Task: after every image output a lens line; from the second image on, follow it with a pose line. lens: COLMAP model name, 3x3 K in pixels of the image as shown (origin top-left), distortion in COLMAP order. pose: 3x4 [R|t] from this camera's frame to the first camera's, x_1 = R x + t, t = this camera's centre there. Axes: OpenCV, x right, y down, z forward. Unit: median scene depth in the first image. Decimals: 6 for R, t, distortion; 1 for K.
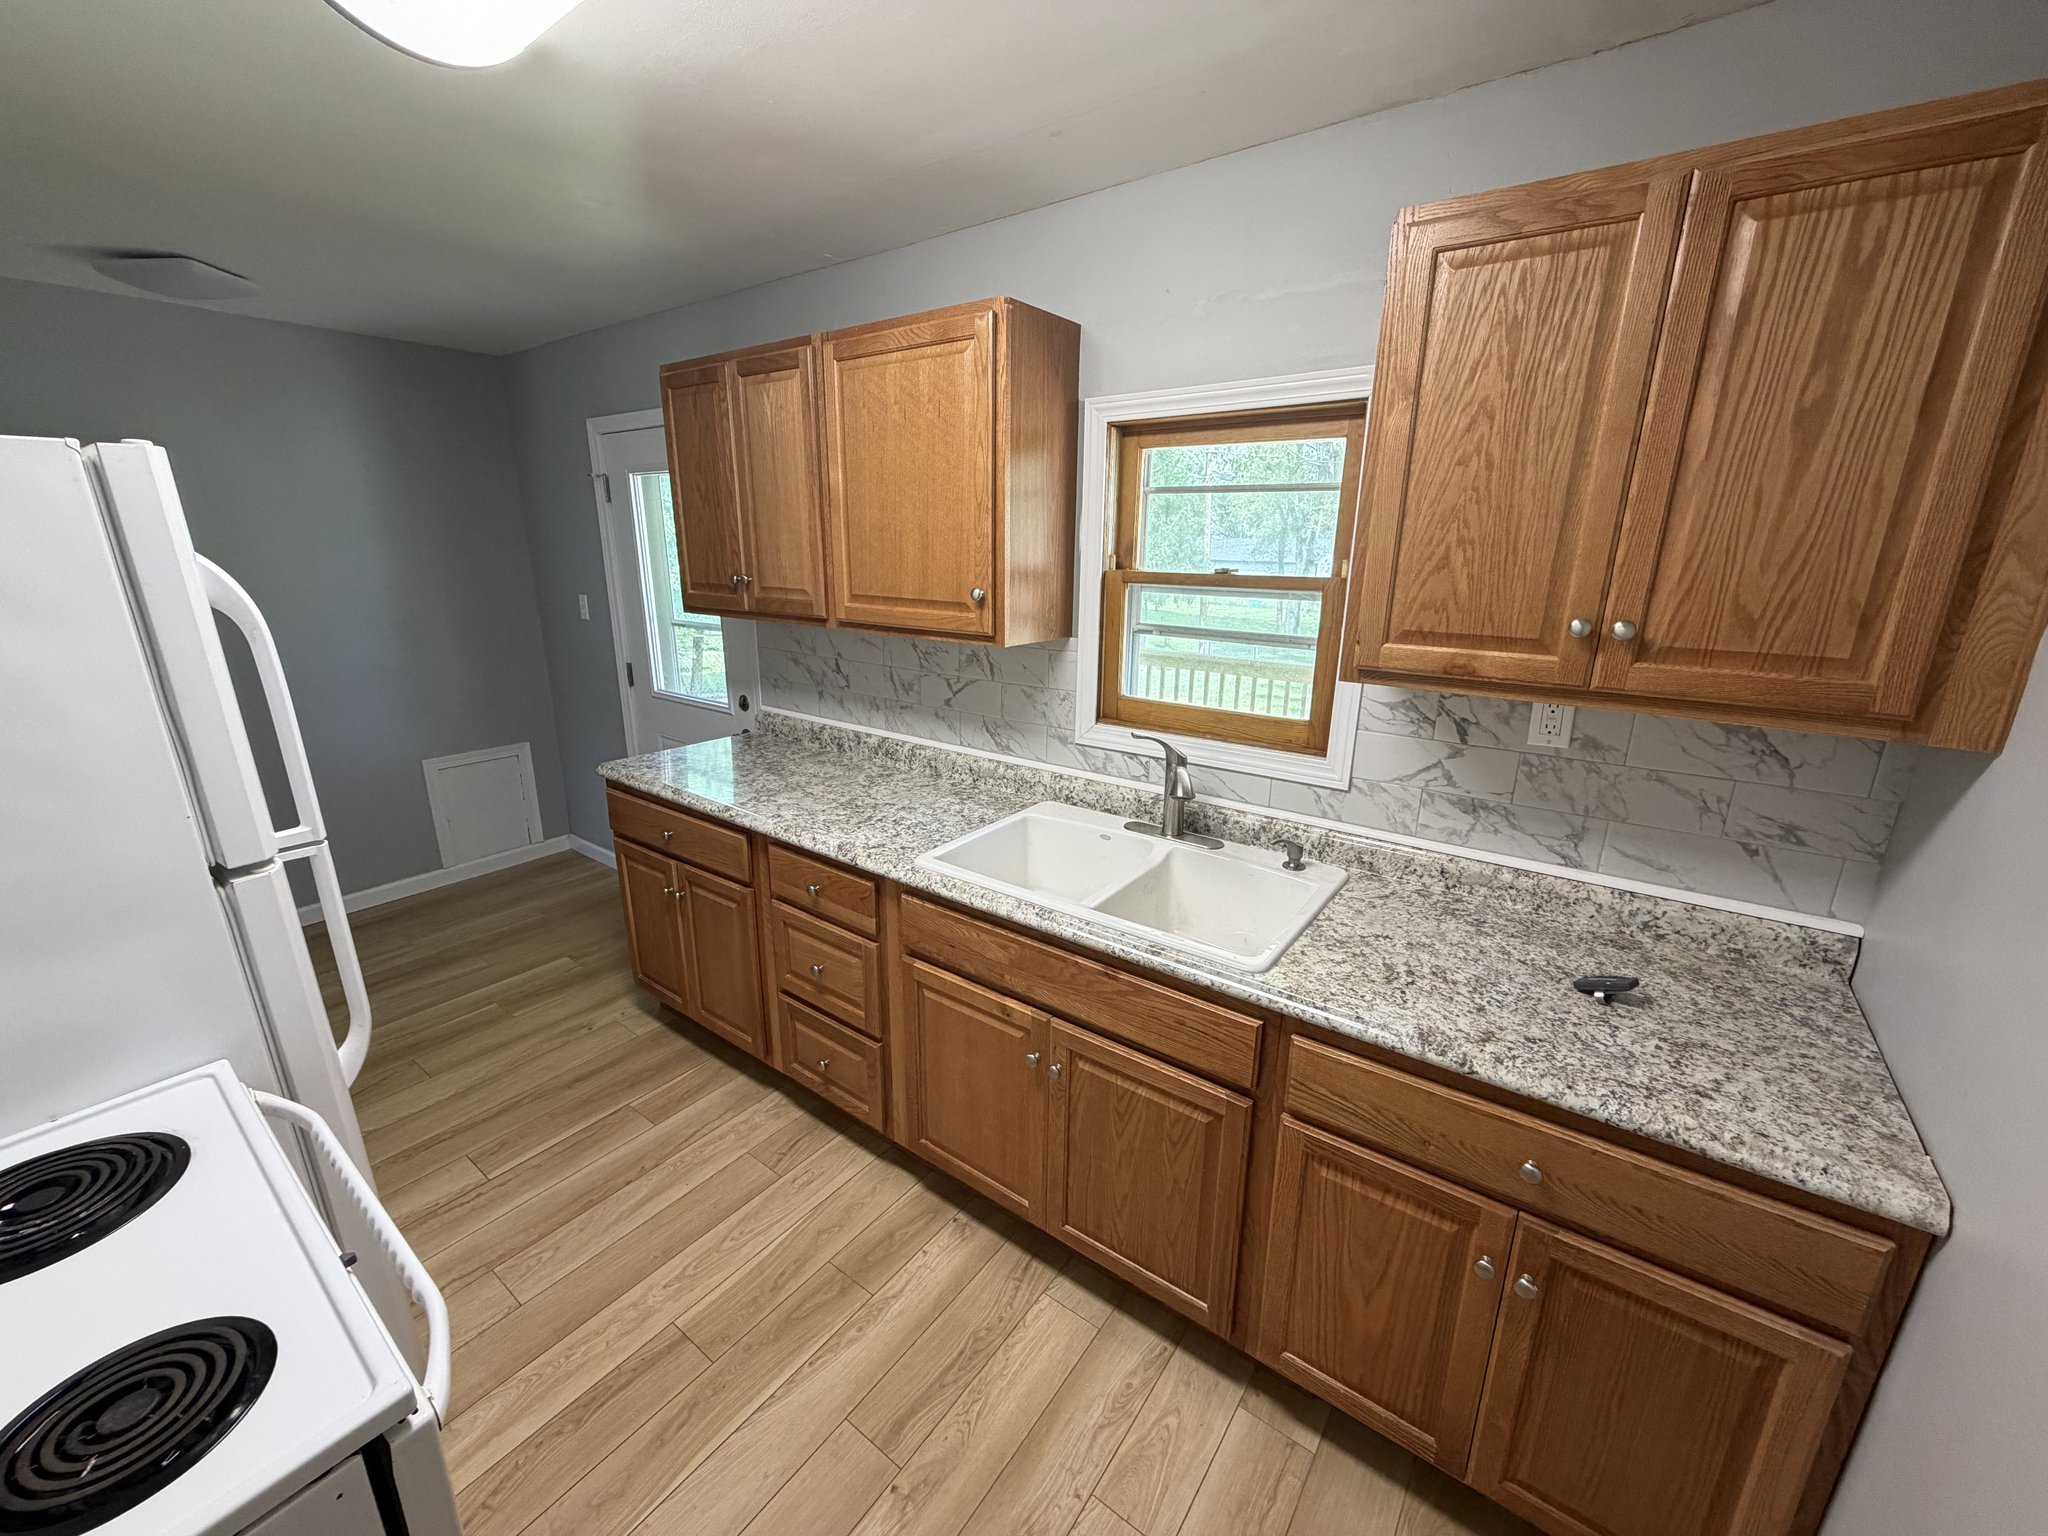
lens RADIAL K [[813.6, 0, 1022.1], [0, 813.6, 770.4], [0, 0, 1]] dist [0.000151, -0.000019]
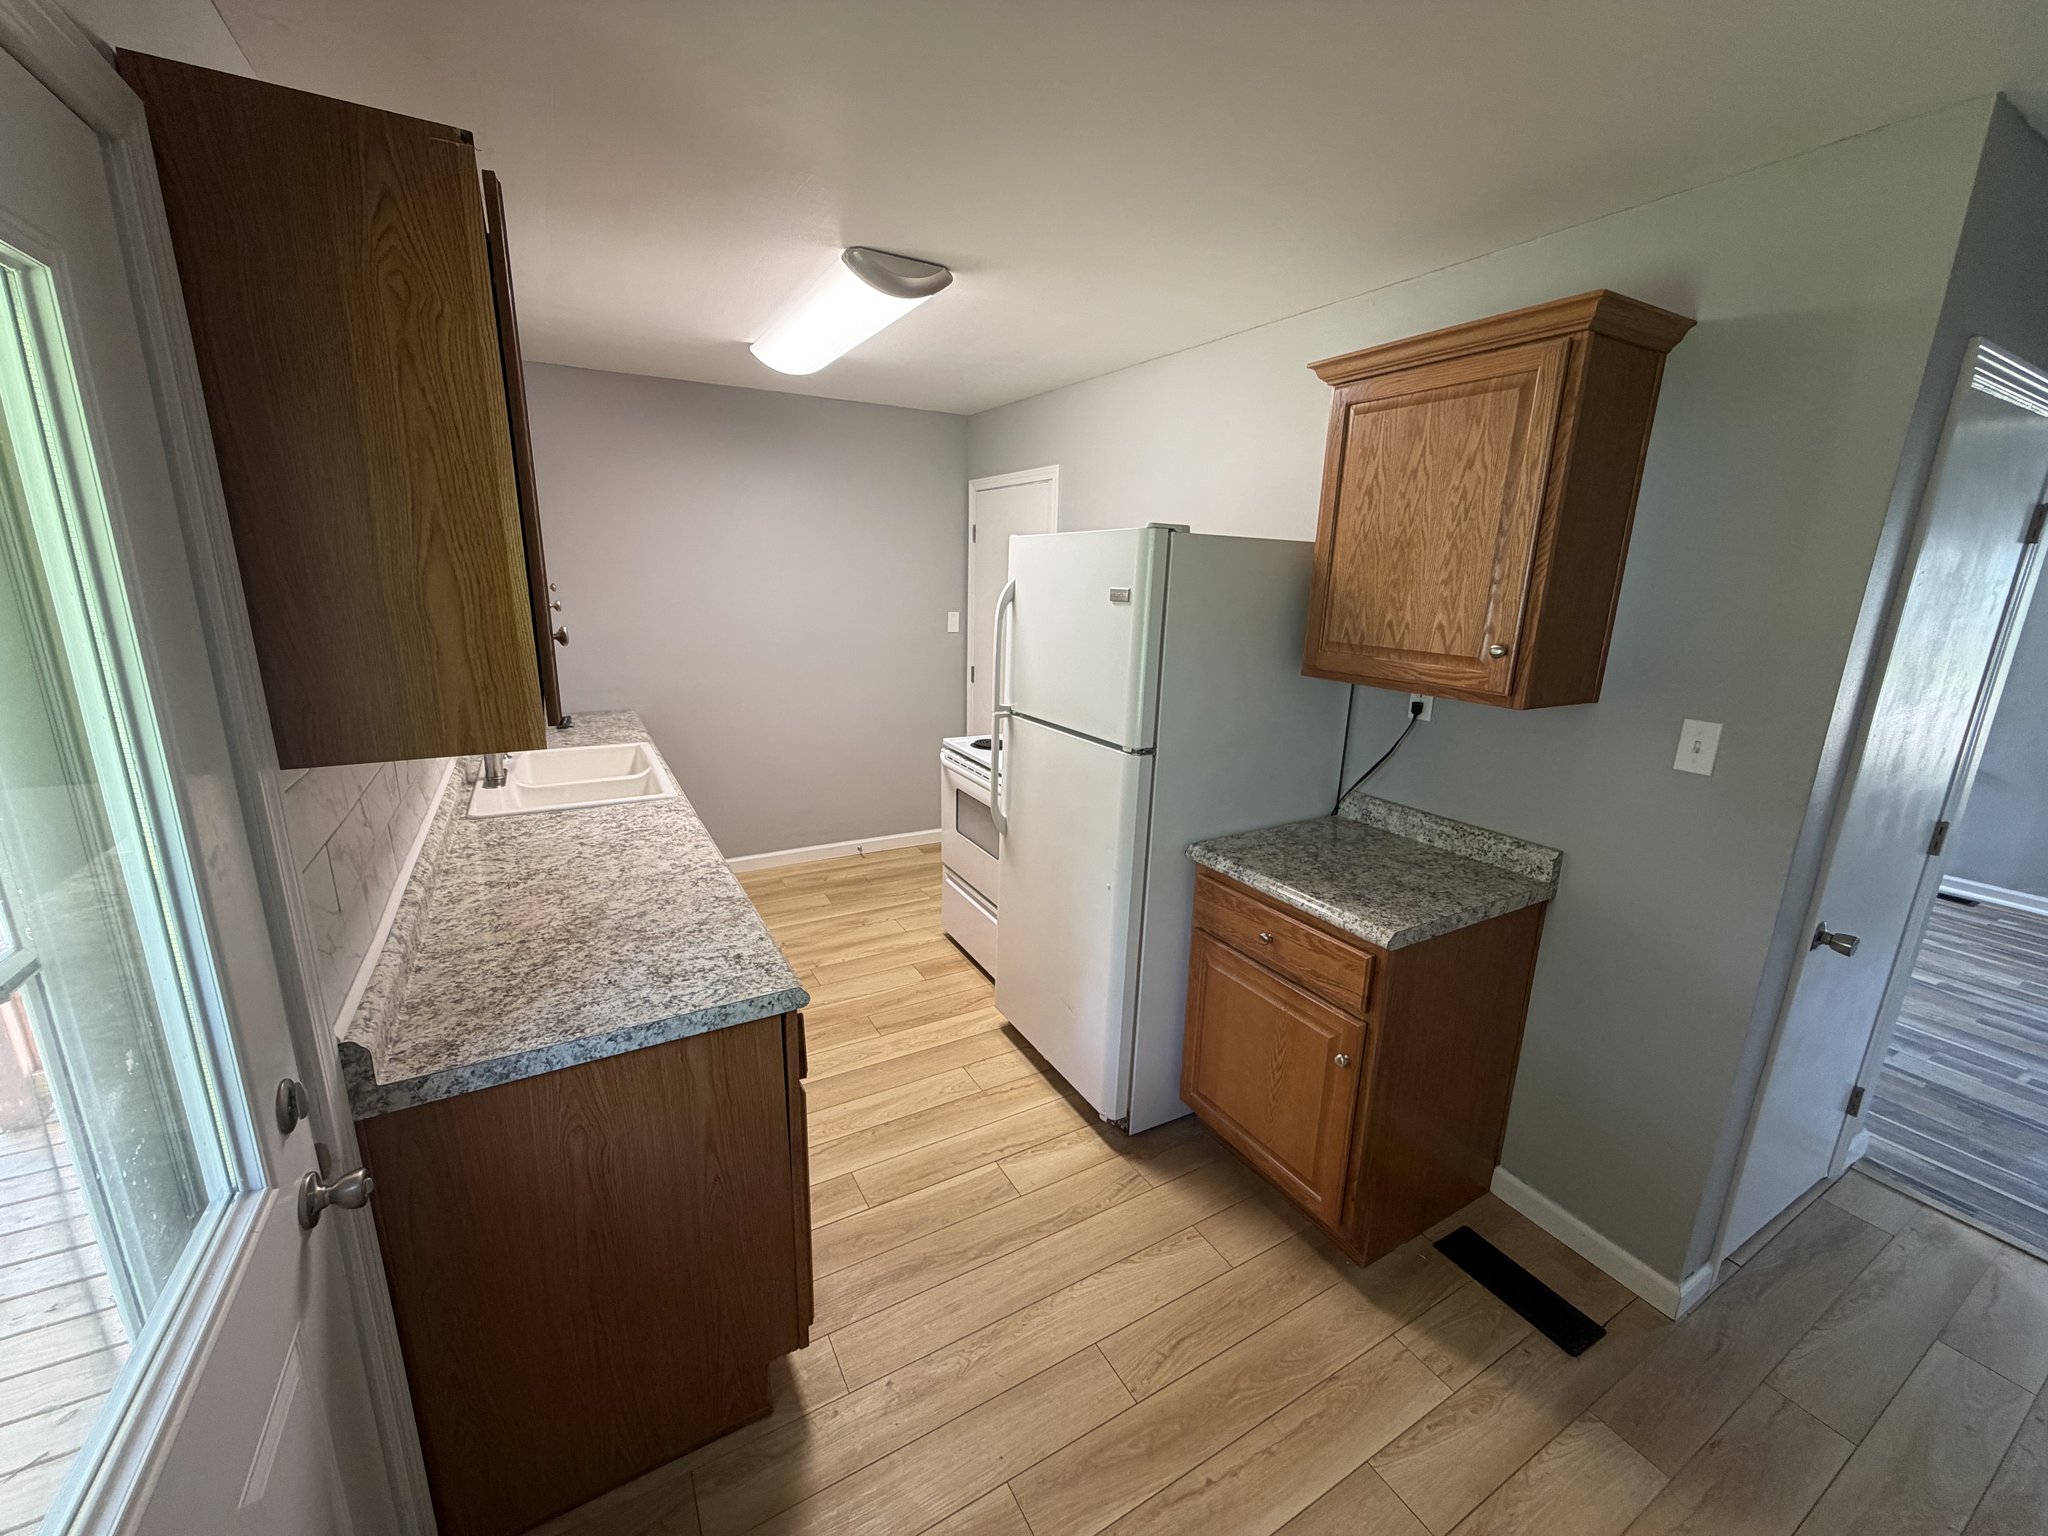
lens RADIAL K [[813.6, 0, 1024.3], [0, 813.6, 768.1], [0, 0, 1]] dist [0.000151, -0.000019]
pose [[-0.915836, -0.130650, 0.379703, -0.976778], [0.076683, 0.871282, 0.484754, -0.451338], [-0.394162, 0.473072, -0.787933, 1.504420]]
